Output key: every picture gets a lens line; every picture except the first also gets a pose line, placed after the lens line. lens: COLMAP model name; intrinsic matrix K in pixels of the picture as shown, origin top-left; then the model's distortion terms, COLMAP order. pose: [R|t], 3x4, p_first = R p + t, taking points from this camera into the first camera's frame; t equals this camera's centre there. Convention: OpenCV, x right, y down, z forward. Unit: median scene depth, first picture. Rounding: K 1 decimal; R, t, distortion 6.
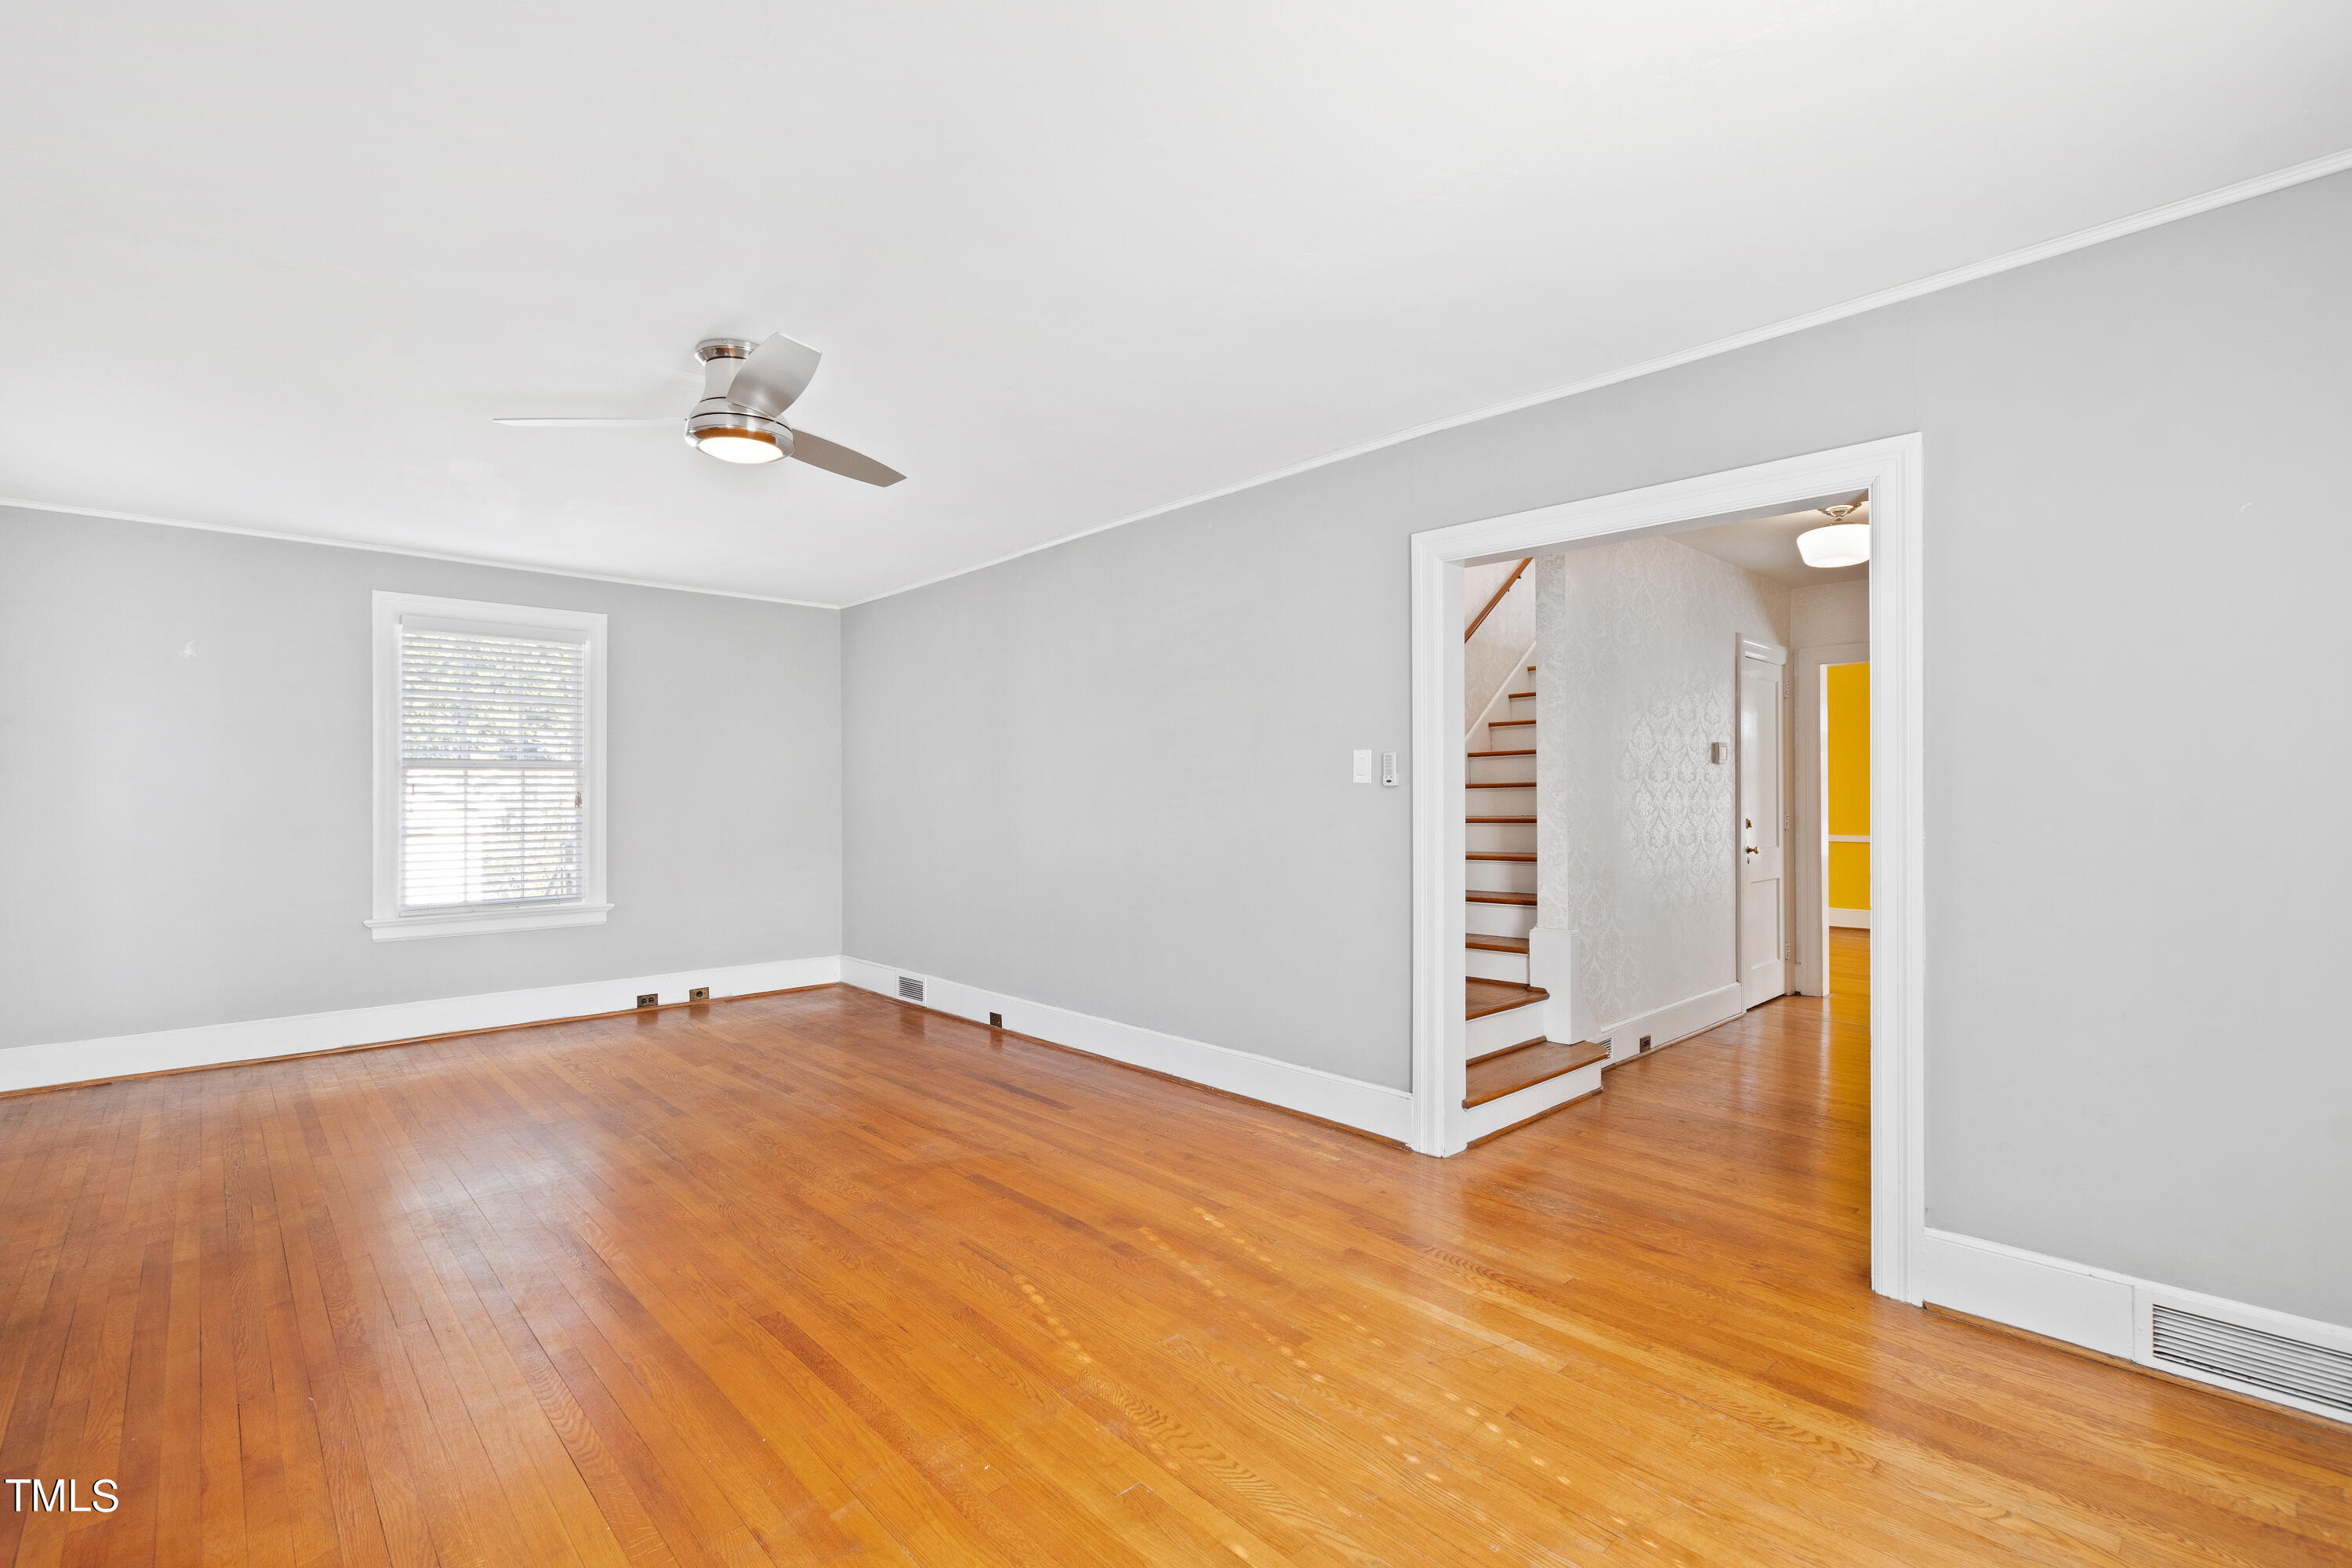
lens RADIAL K [[1026.9, 0, 1169.0], [0, 1026.9, 795.7], [0, 0, 1]] dist [0.012055, -0.000692]
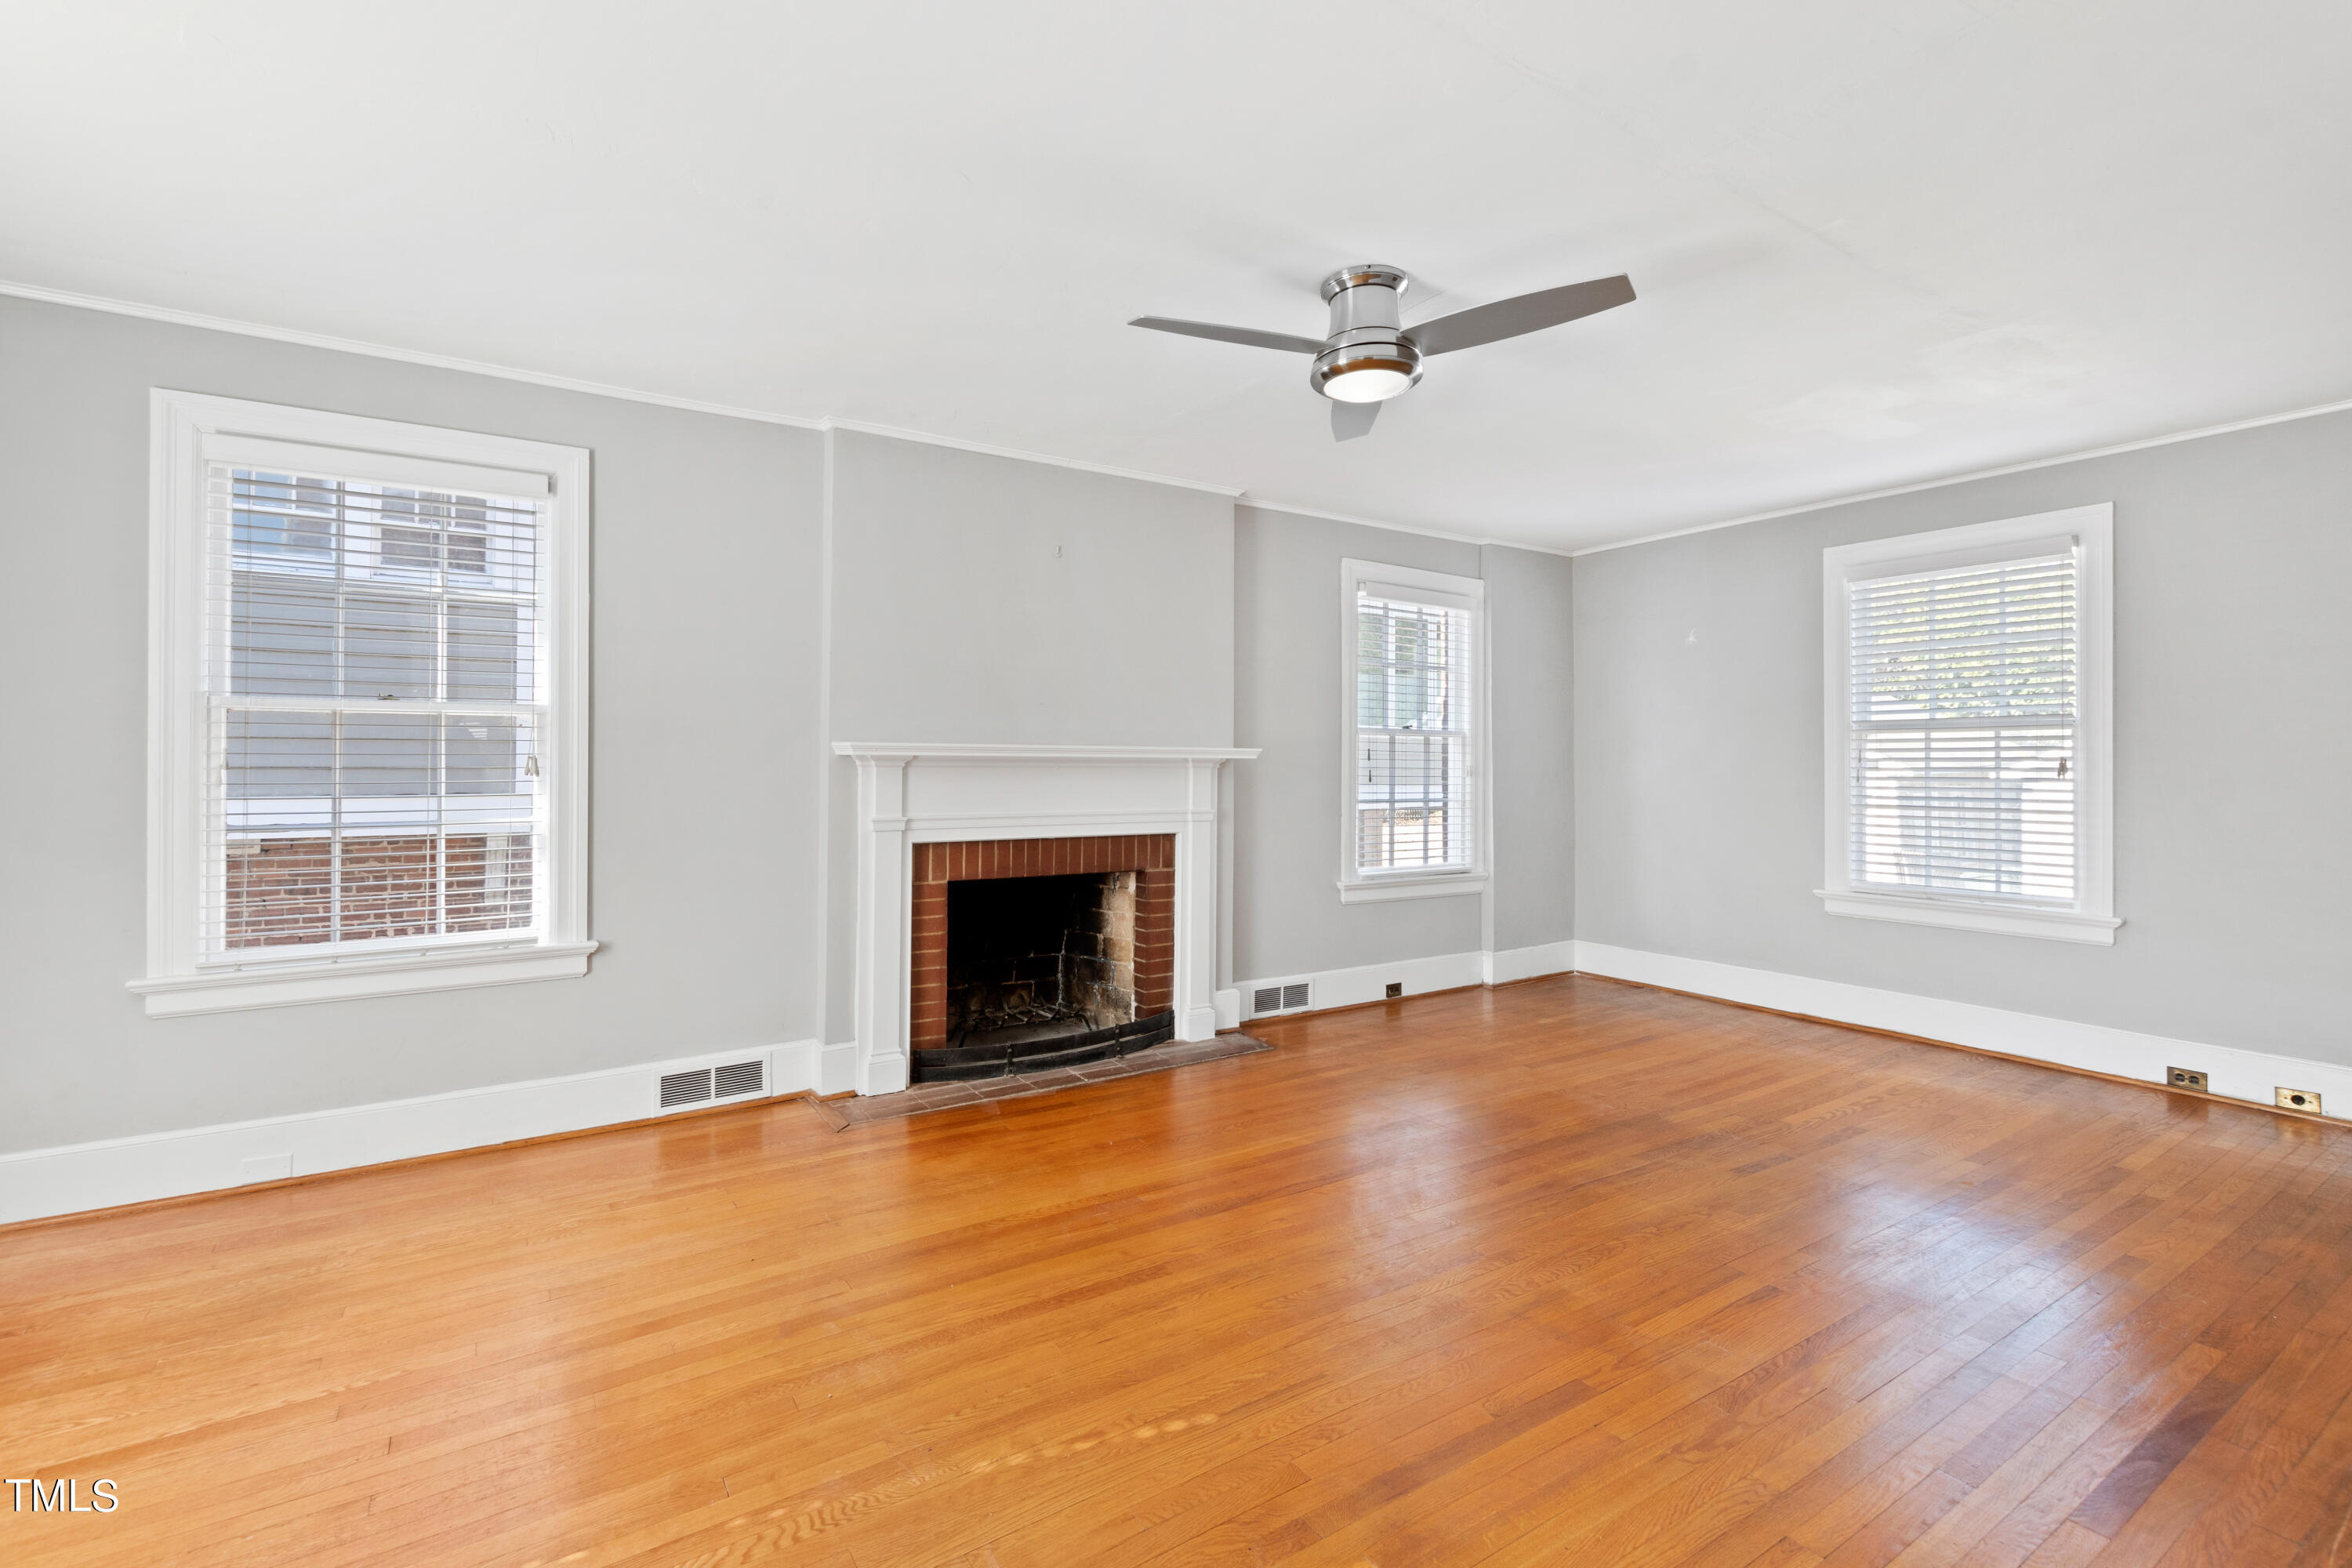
lens RADIAL K [[1026.9, 0, 1131.2], [0, 1026.9, 754.2], [0, 0, 1]] dist [0.012055, -0.000692]
pose [[-0.174769, -0.006322, -0.984589, 0.462782], [-0.001005, 0.999980, -0.006242, -0.000634], [0.984609, -0.000102, -0.174772, 0.843410]]
